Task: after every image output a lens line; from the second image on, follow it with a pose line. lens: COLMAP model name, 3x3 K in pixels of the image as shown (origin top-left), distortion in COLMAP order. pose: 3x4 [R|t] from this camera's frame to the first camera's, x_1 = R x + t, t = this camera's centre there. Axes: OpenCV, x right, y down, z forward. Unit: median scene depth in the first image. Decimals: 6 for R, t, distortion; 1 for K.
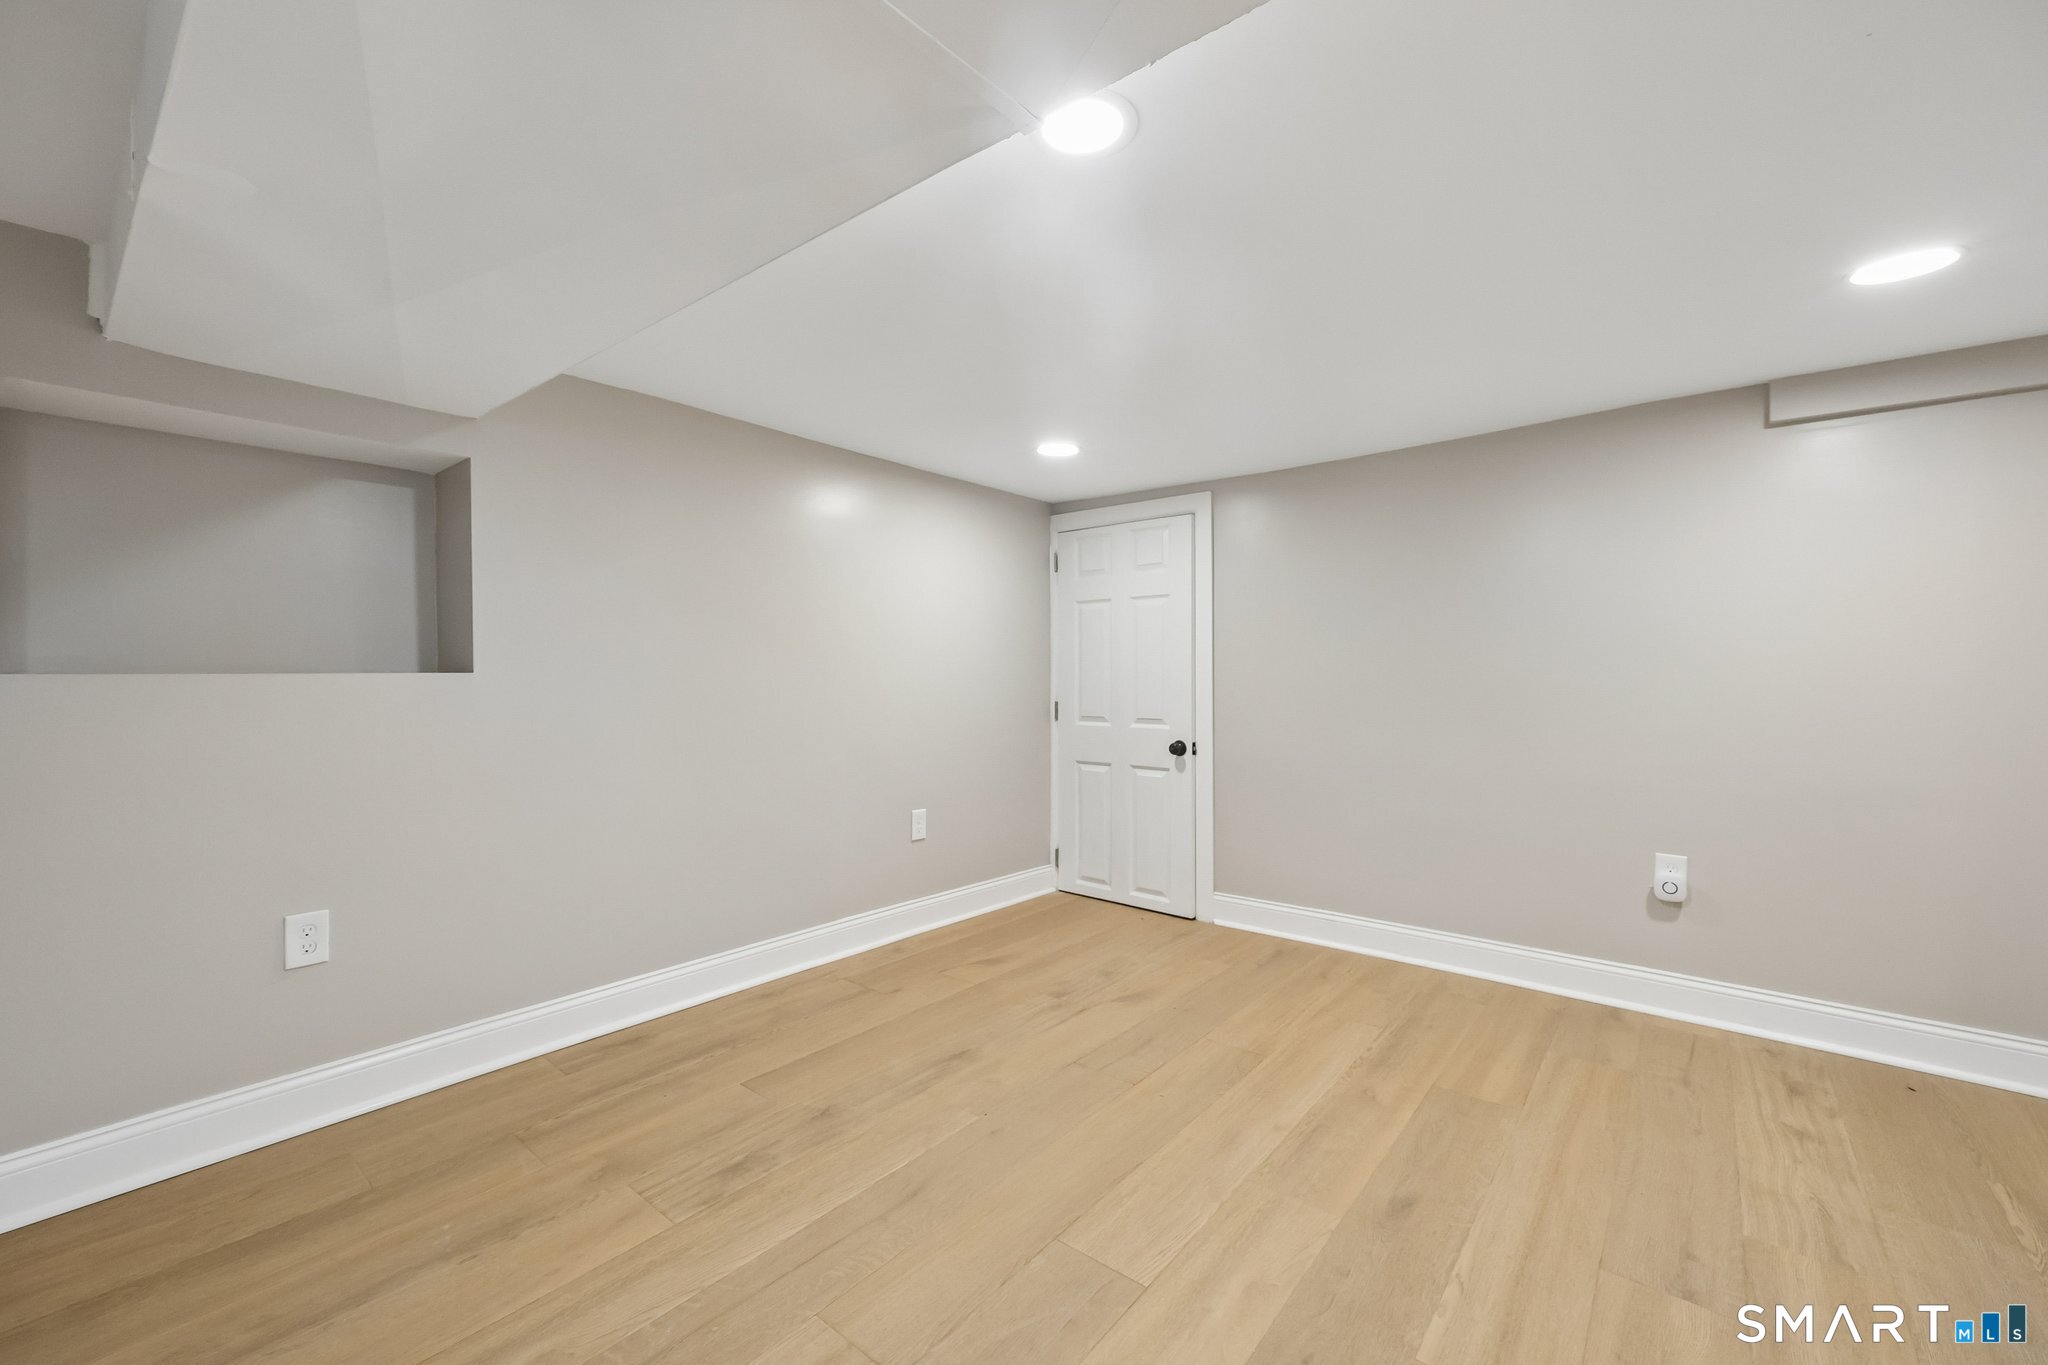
lens RADIAL K [[850.7, 0, 1013.5], [0, 850.7, 688.8], [0, 0, 1]] dist [0.002355, 0.000132]
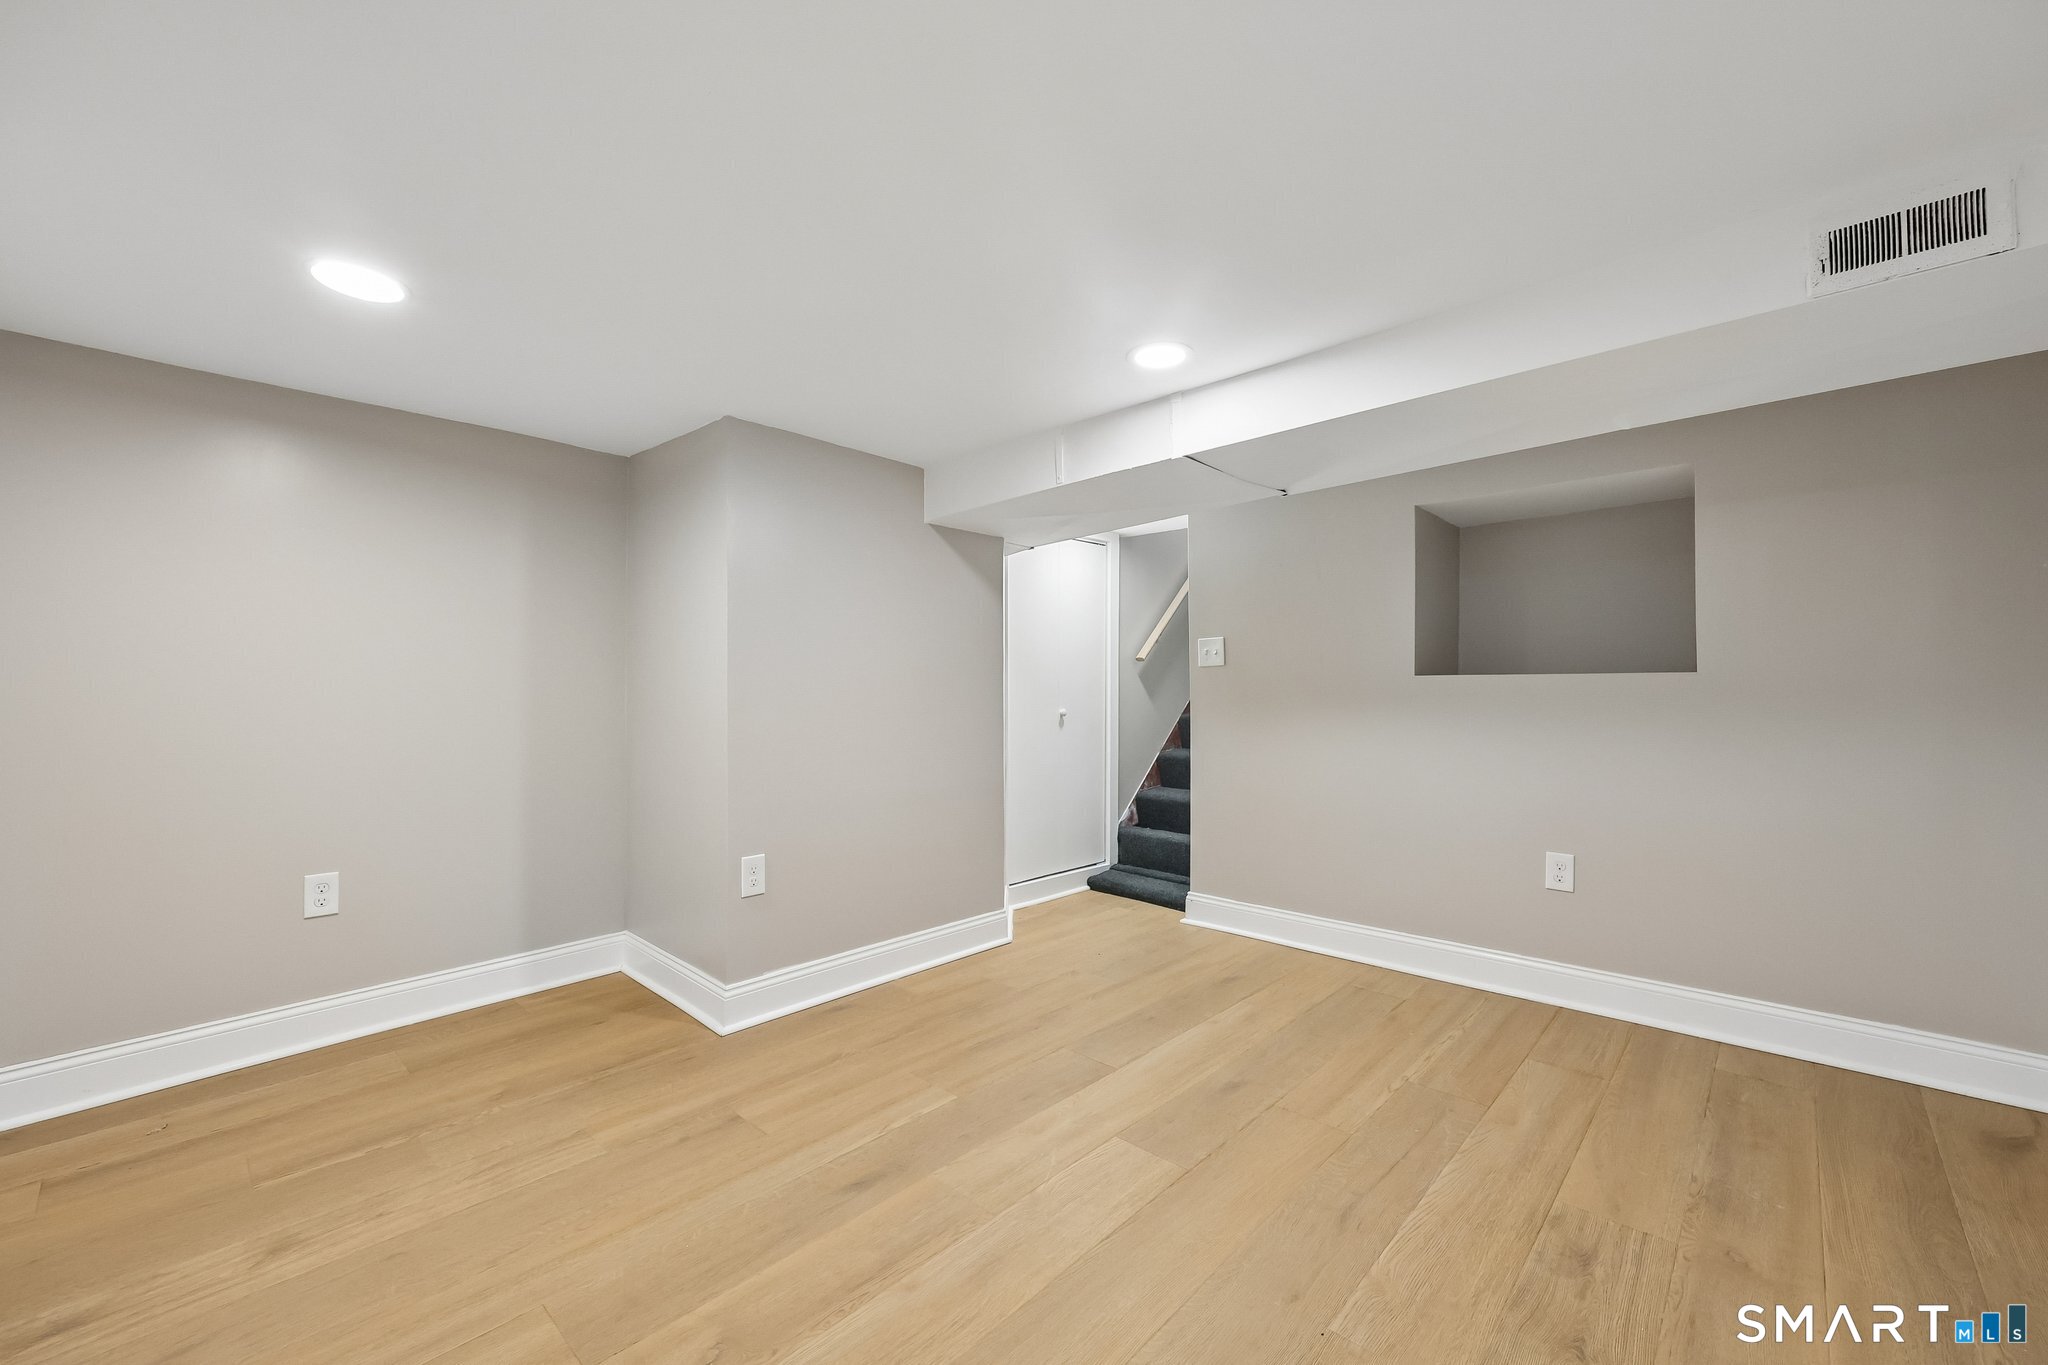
lens RADIAL K [[850.7, 0, 1013.5], [0, 850.7, 688.8], [0, 0, 1]] dist [0.002355, 0.000132]
pose [[-0.998294, 0.002461, 0.058330, 0.202034], [0.003489, 0.999840, 0.017524, -0.025171], [-0.058277, 0.017698, -0.998144, 1.992833]]
